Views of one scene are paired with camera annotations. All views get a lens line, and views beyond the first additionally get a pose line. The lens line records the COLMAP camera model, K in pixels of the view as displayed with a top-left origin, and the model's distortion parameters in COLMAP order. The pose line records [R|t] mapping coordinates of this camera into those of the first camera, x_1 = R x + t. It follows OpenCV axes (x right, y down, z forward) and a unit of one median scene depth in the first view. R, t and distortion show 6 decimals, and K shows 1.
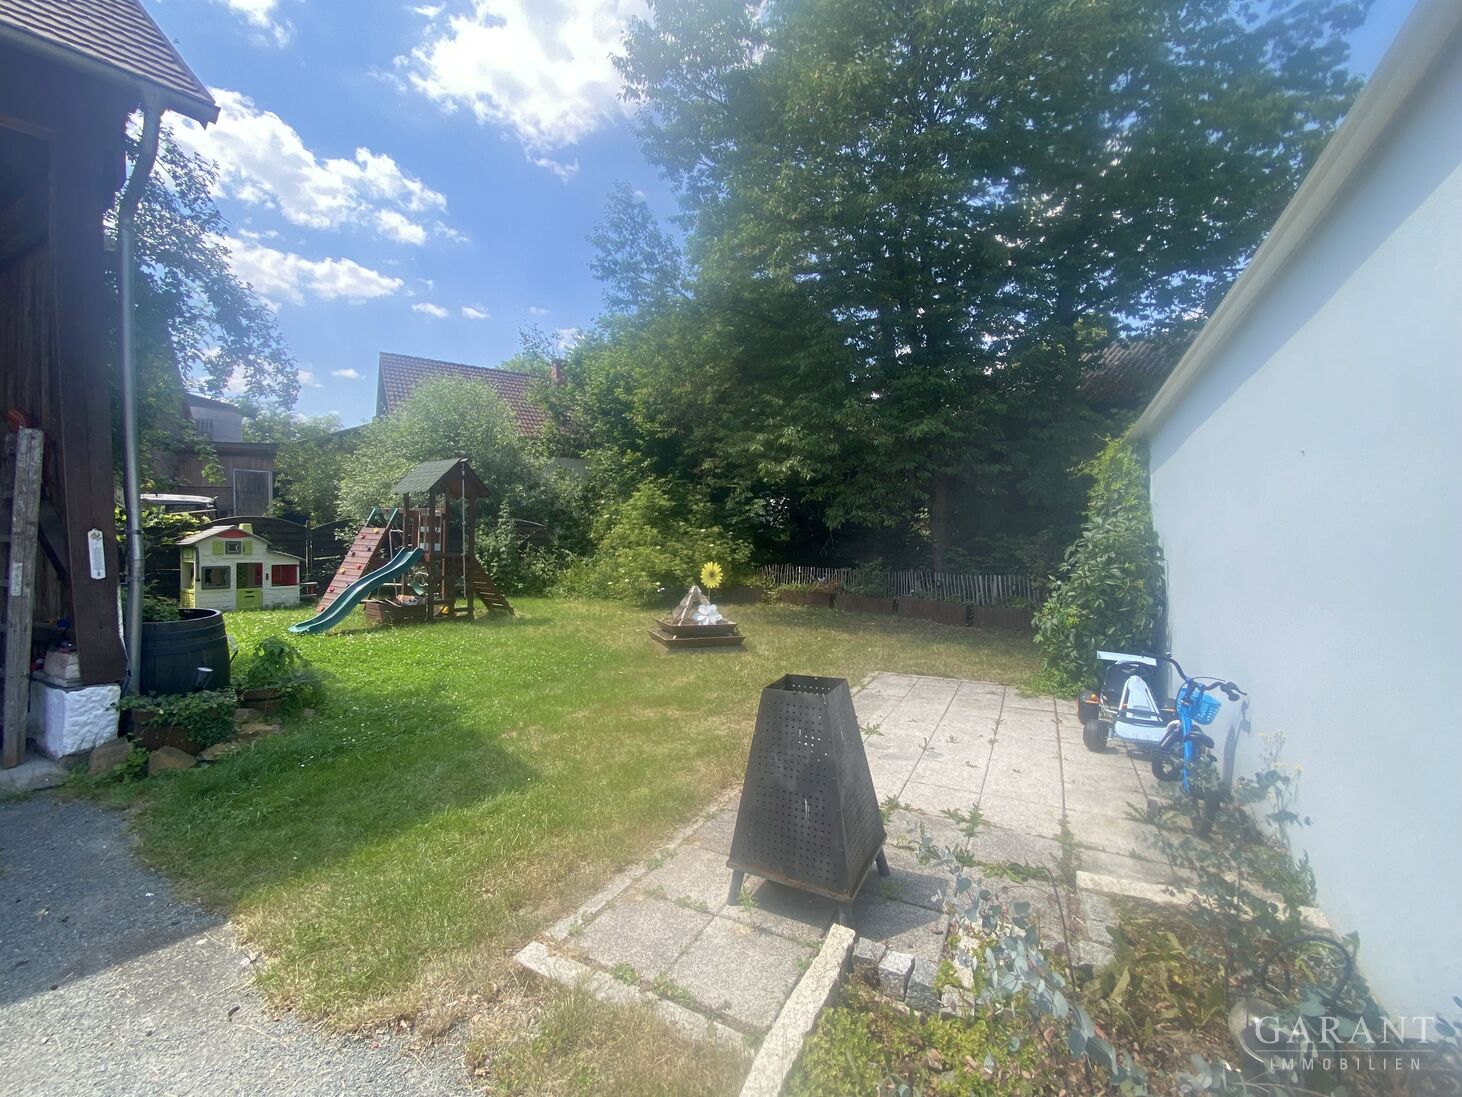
lens RADIAL K [[600.0, 0, 733.9], [0, 600.0, 551.4], [0, 0, 1]] dist [0.002495, 0.000033]
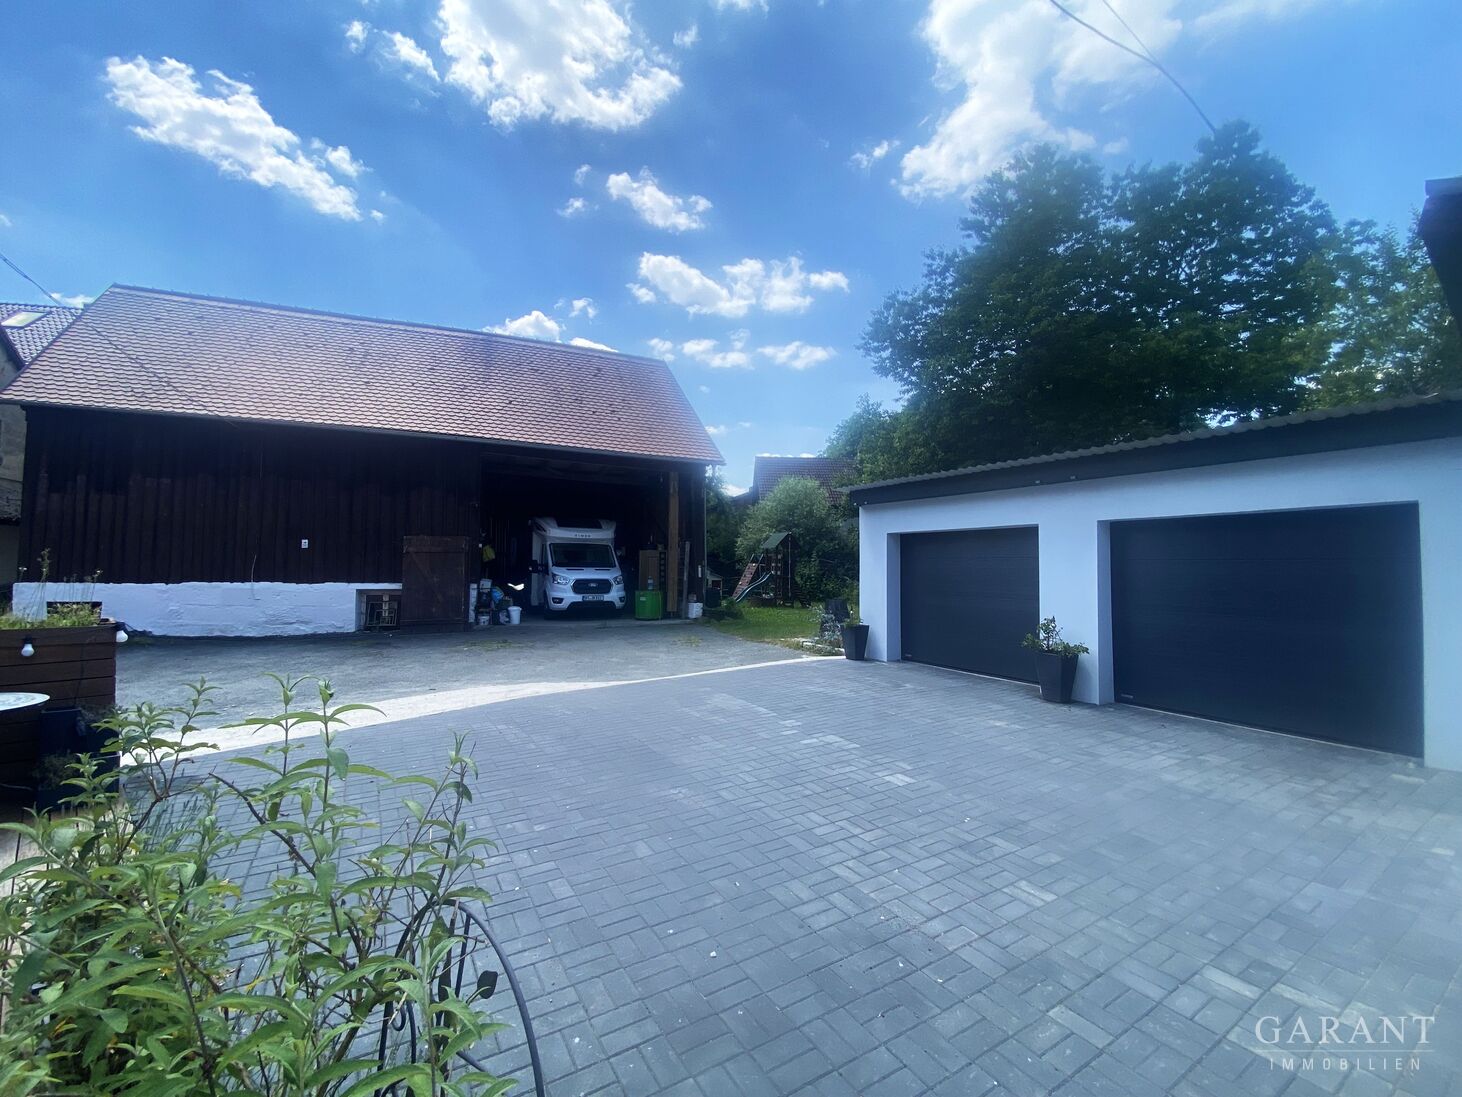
lens RADIAL K [[600.0, 0, 731.6], [0, 600.0, 548.1], [0, 0, 1]] dist [0.002495, 0.000033]
pose [[0.845842, -0.001144, -0.533432, 0.399027], [-0.031511, 0.998144, -0.052106, 0.016560], [0.532502, 0.060883, 0.844237, -0.713162]]
